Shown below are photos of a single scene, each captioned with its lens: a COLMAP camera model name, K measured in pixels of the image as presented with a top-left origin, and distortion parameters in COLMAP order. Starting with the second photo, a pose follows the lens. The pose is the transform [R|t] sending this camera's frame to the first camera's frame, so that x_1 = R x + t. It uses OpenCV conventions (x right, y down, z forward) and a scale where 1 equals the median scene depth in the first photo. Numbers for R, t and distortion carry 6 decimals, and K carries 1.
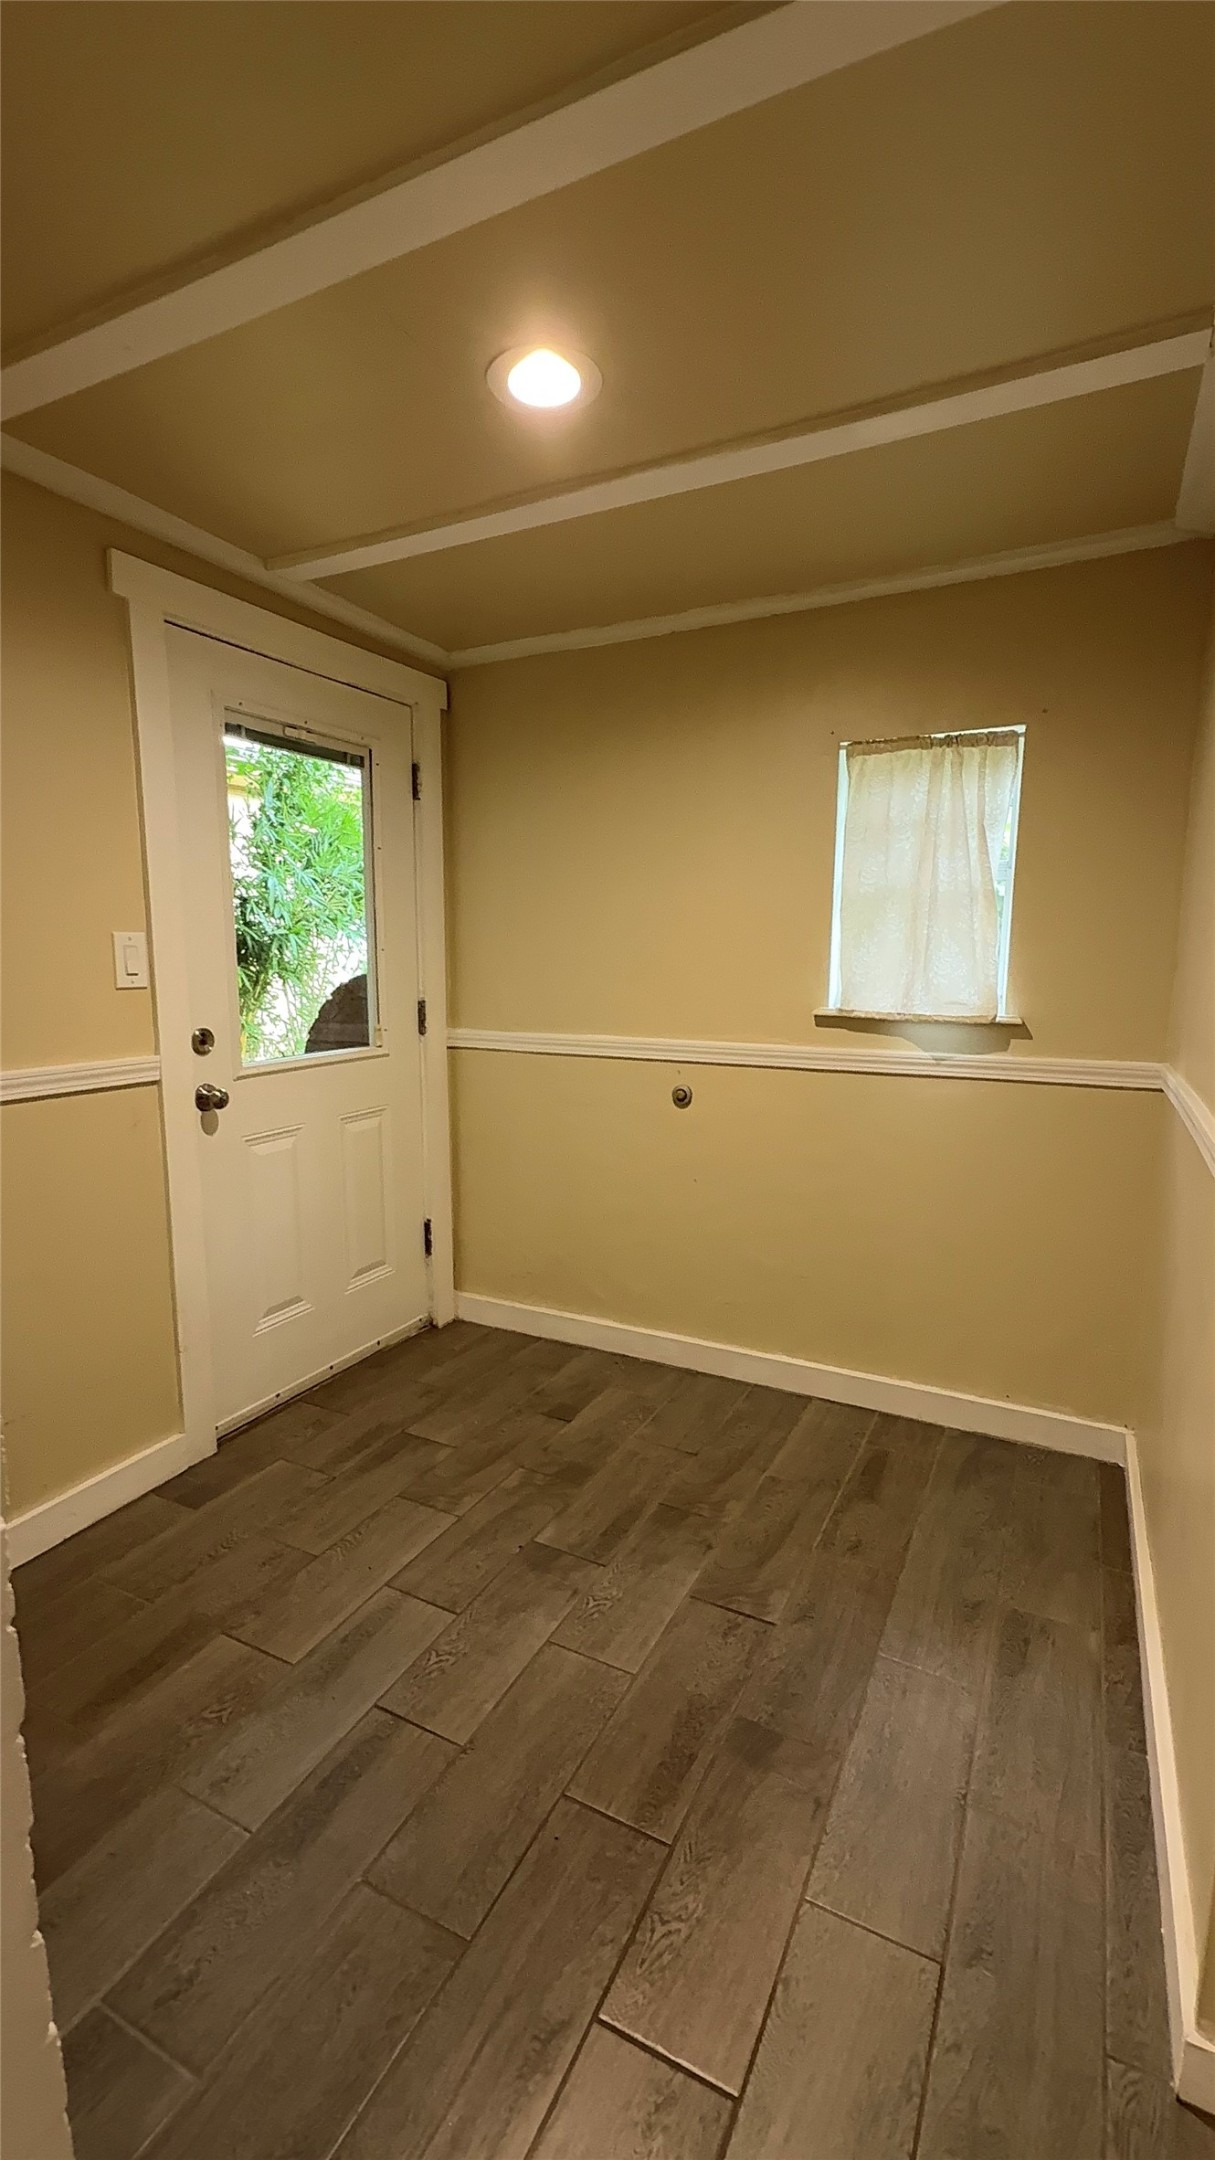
lens RADIAL K [[955.0, 0, 612.6], [0, 955.0, 1078.3], [0, 0, 1]] dist [0.011680, -0.000005]
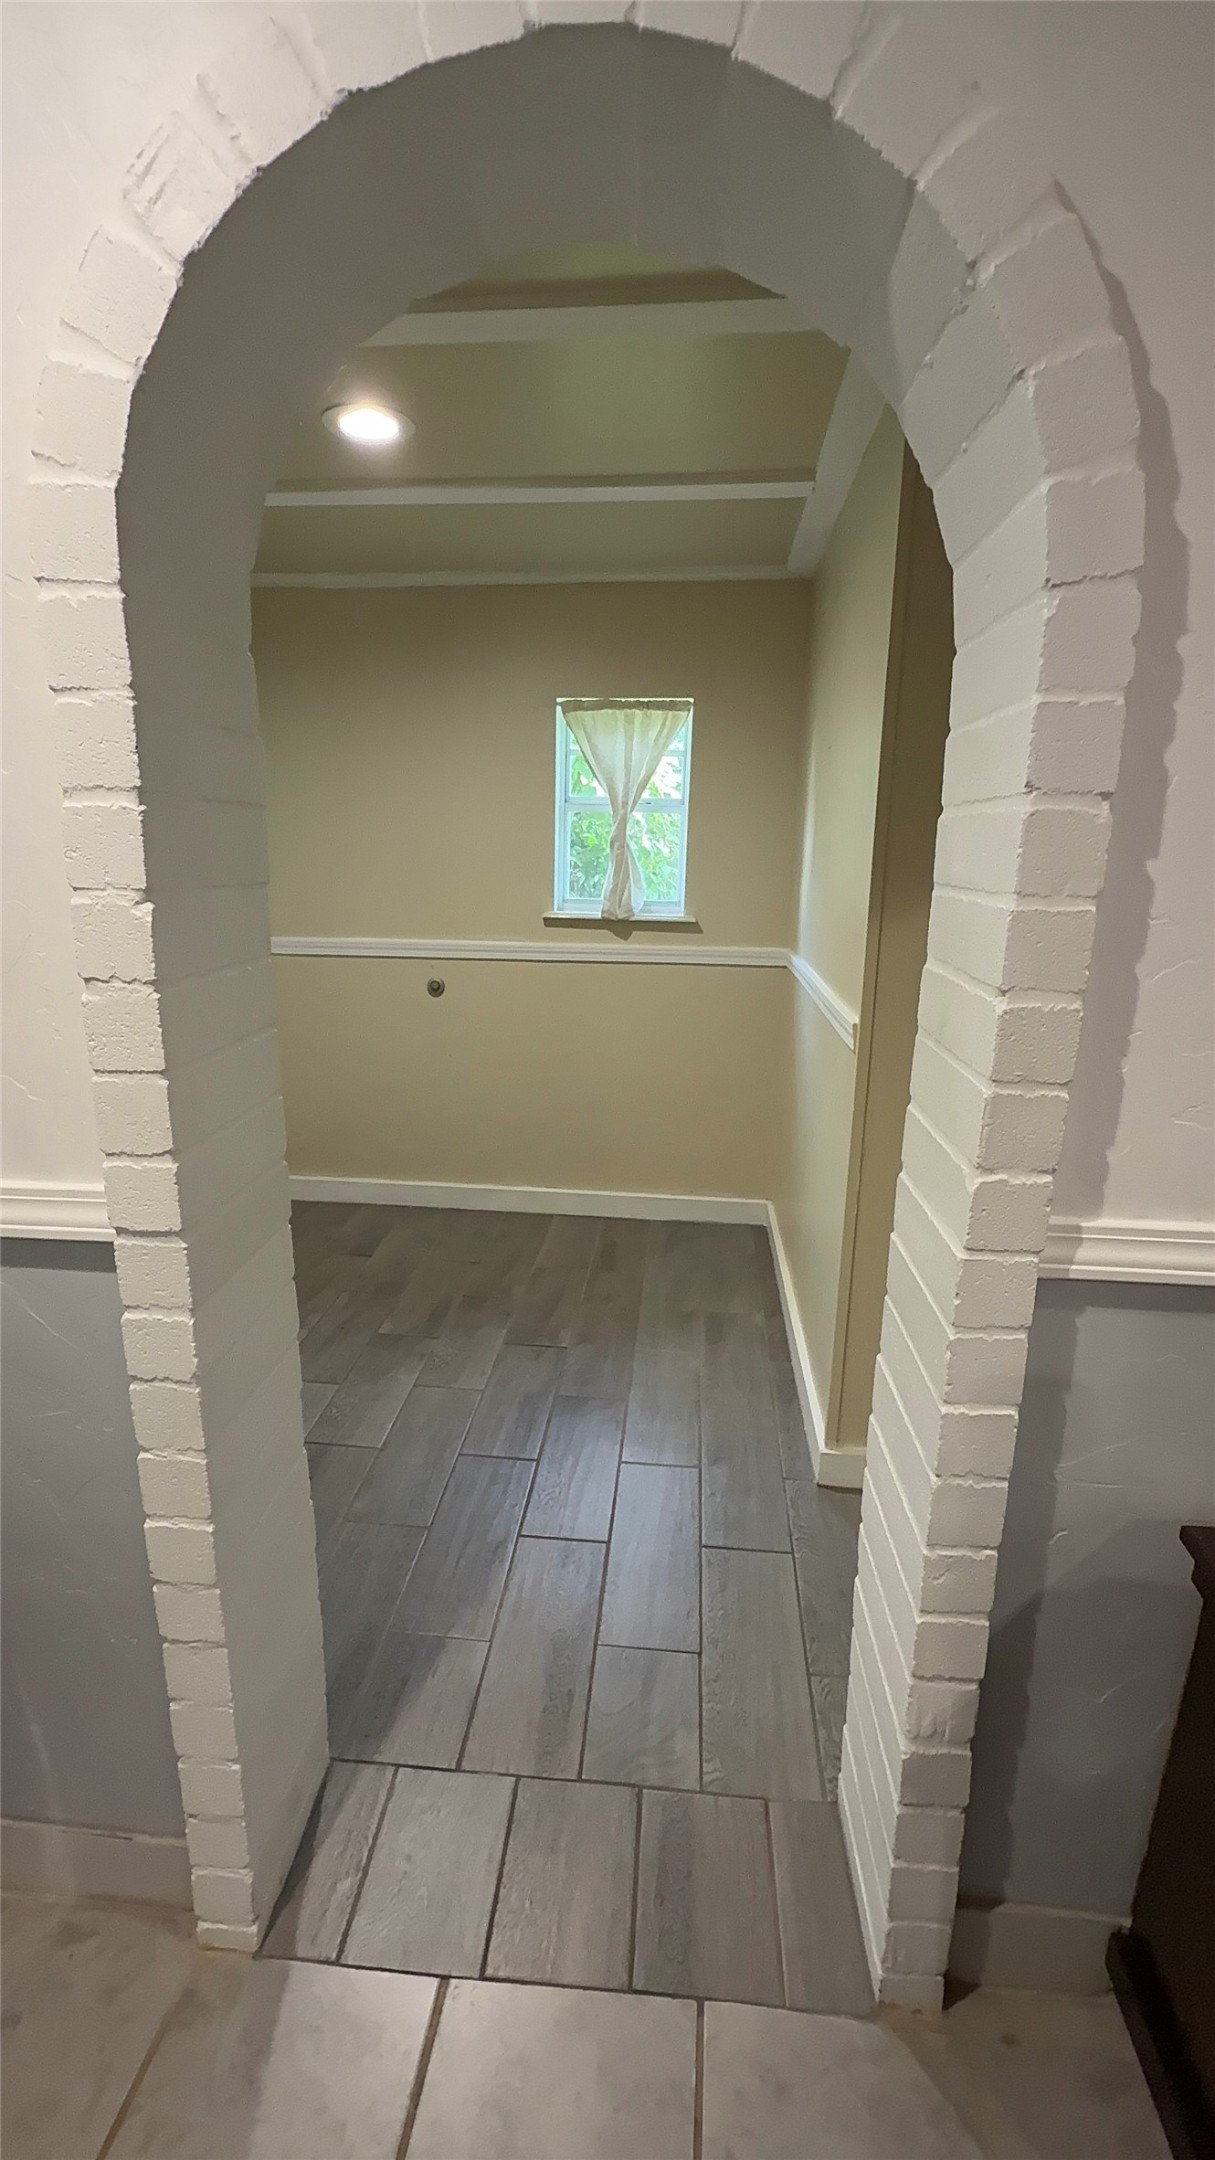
lens RADIAL K [[955.0, 0, 605.8], [0, 955.0, 1078.5], [0, 0, 1]] dist [0.011680, -0.000005]
pose [[0.934749, -0.079203, 0.346369, -0.196400], [0.037843, 0.991486, 0.124593, -0.011570], [-0.353288, -0.103356, 0.929788, -0.263517]]
